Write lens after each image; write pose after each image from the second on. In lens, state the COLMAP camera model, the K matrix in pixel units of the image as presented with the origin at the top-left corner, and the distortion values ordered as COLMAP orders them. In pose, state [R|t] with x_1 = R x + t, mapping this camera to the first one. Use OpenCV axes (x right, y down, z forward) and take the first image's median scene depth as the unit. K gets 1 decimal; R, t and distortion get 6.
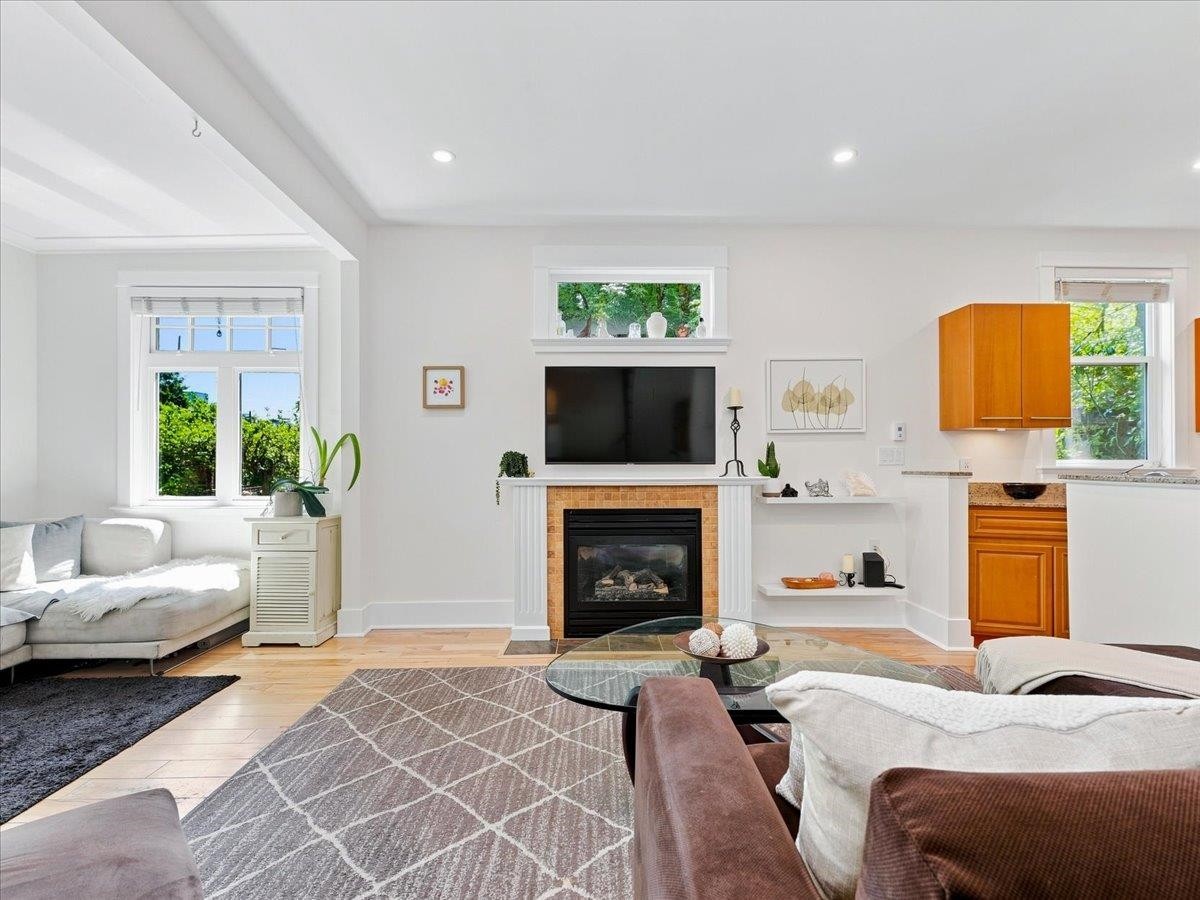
lens RADIAL K [[540.5, 0, 601.3], [0, 540.5, 455.8], [0, 0, 1]] dist [-0.004998, 0.000024]
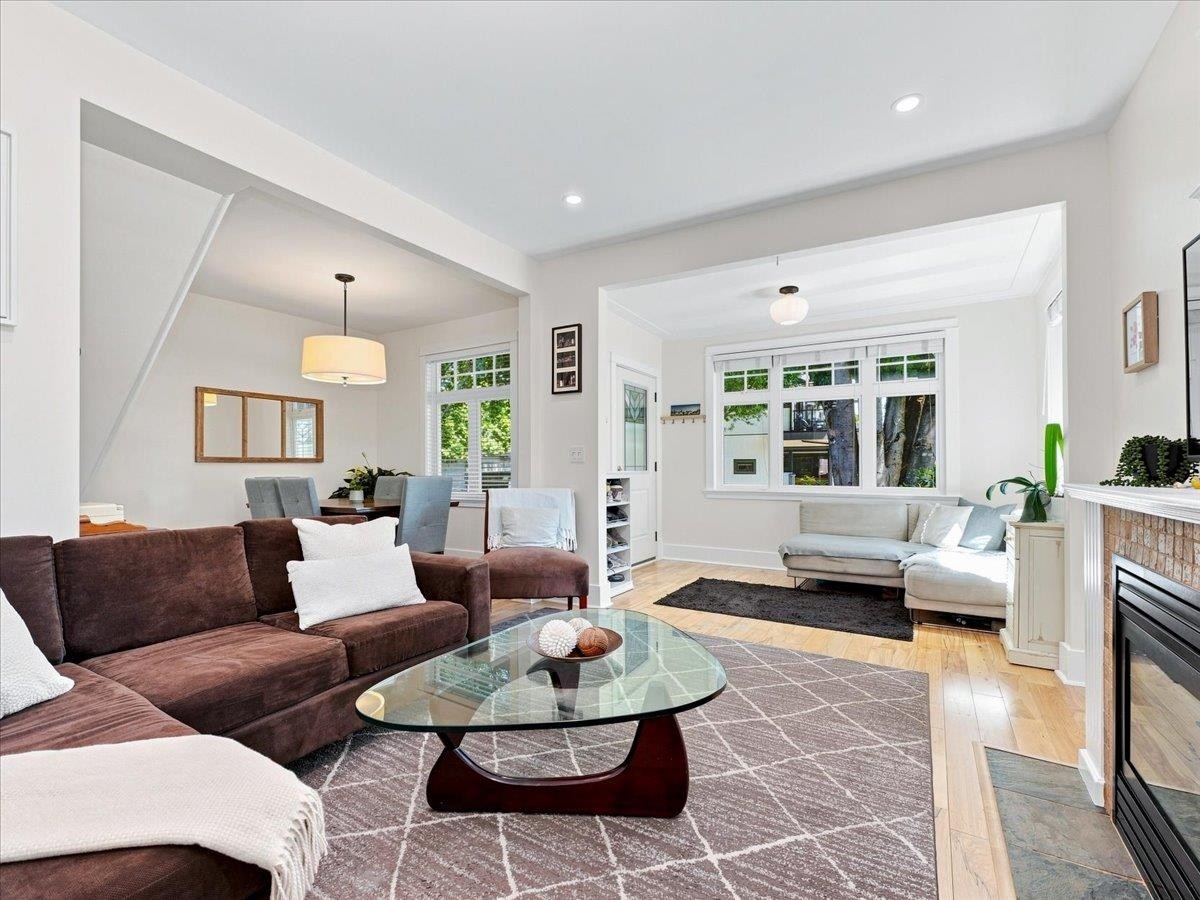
lens RADIAL K [[540.5, 0, 600.1], [0, 540.5, 456.5], [0, 0, 1]] dist [-0.004998, 0.000024]
pose [[-0.526516, -0.009344, -0.850114, 0.759098], [0.012601, 0.999744, -0.018793, 0.020244], [0.850072, -0.020606, -0.526263, 1.136669]]
